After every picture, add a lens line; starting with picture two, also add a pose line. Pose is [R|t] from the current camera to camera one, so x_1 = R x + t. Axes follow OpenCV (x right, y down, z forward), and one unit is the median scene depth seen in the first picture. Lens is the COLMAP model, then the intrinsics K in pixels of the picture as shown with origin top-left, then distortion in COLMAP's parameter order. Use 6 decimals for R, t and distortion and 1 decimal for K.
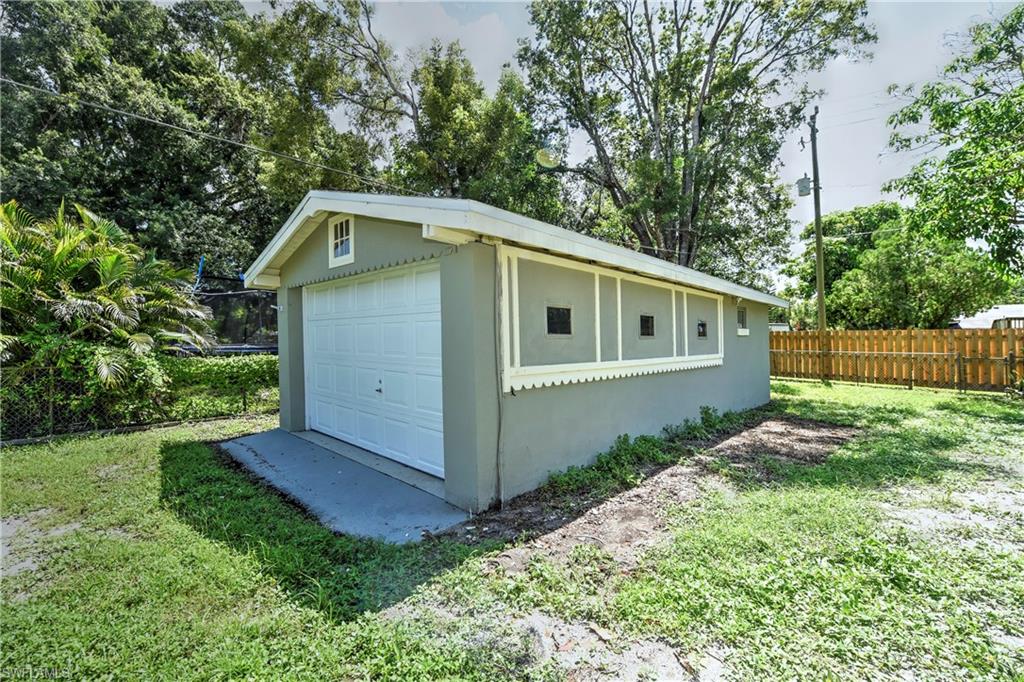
lens RADIAL K [[422.3, 0, 514.2], [0, 422.3, 328.7], [0, 0, 1]] dist [-0.000934, -0.000152]
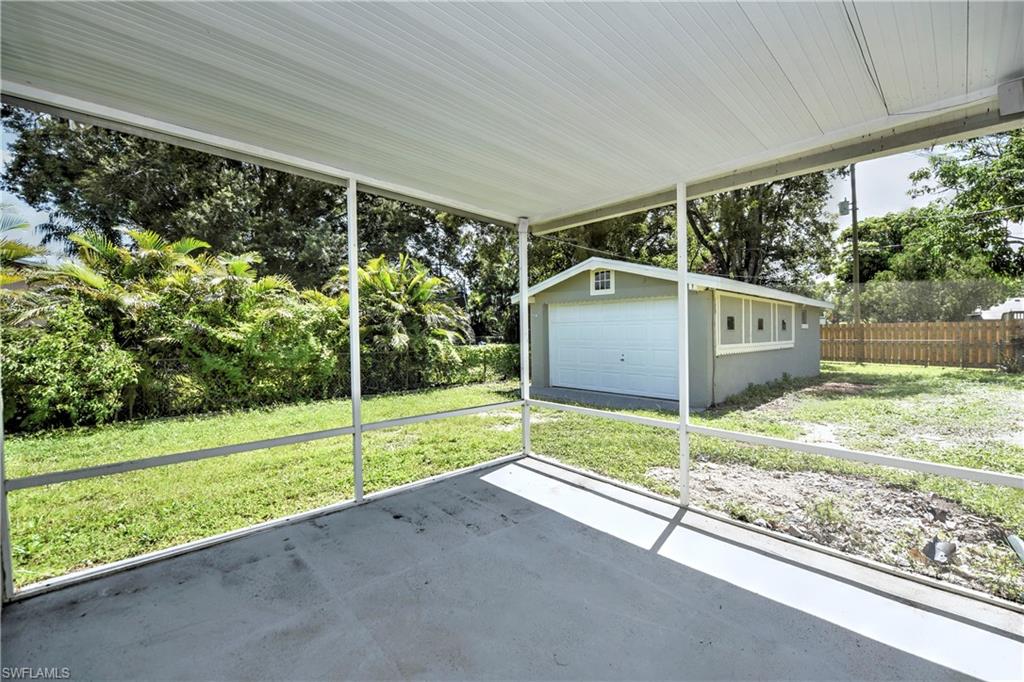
lens RADIAL K [[414.0, 0, 528.5], [0, 414.0, 337.4], [0, 0, 1]] dist [-0.001669, -0.000367]
pose [[0.999272, -0.009185, -0.037025, -0.204039], [0.010507, 0.999309, 0.035666, -0.008177], [0.036672, -0.036029, 0.998678, -0.268907]]
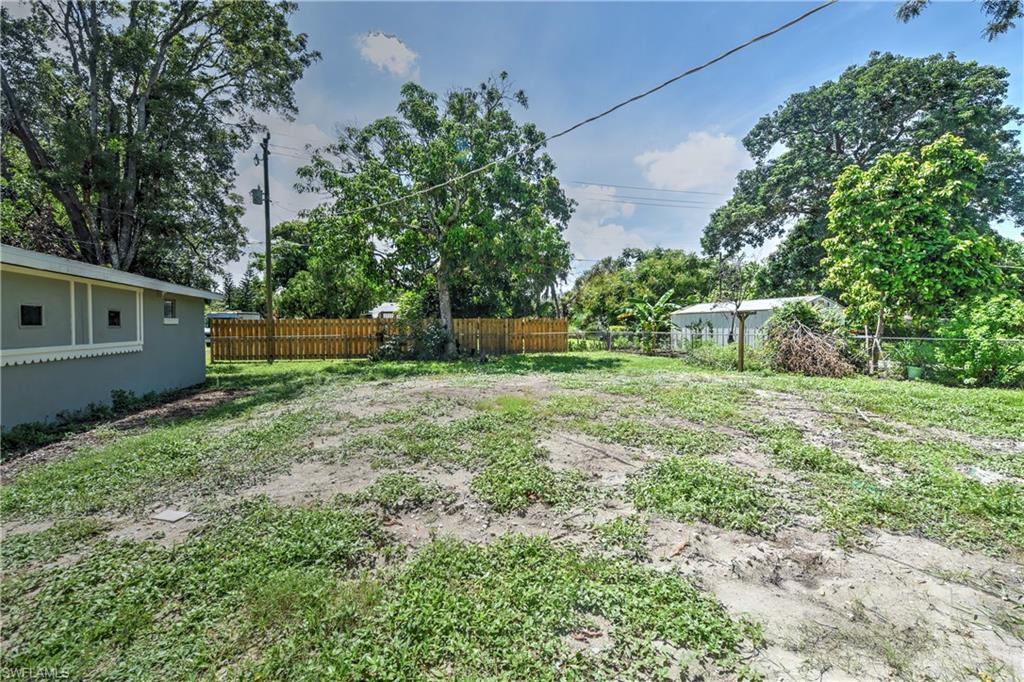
lens RADIAL K [[422.5, 0, 487.4], [0, 422.5, 320.7], [0, 0, 1]] dist [-0.019037, -0.000084]
pose [[0.507135, -0.000653, 0.861867, 0.005426], [-0.007447, 0.999959, 0.005140, -0.002573], [-0.861835, -0.009024, 0.507109, -0.150483]]
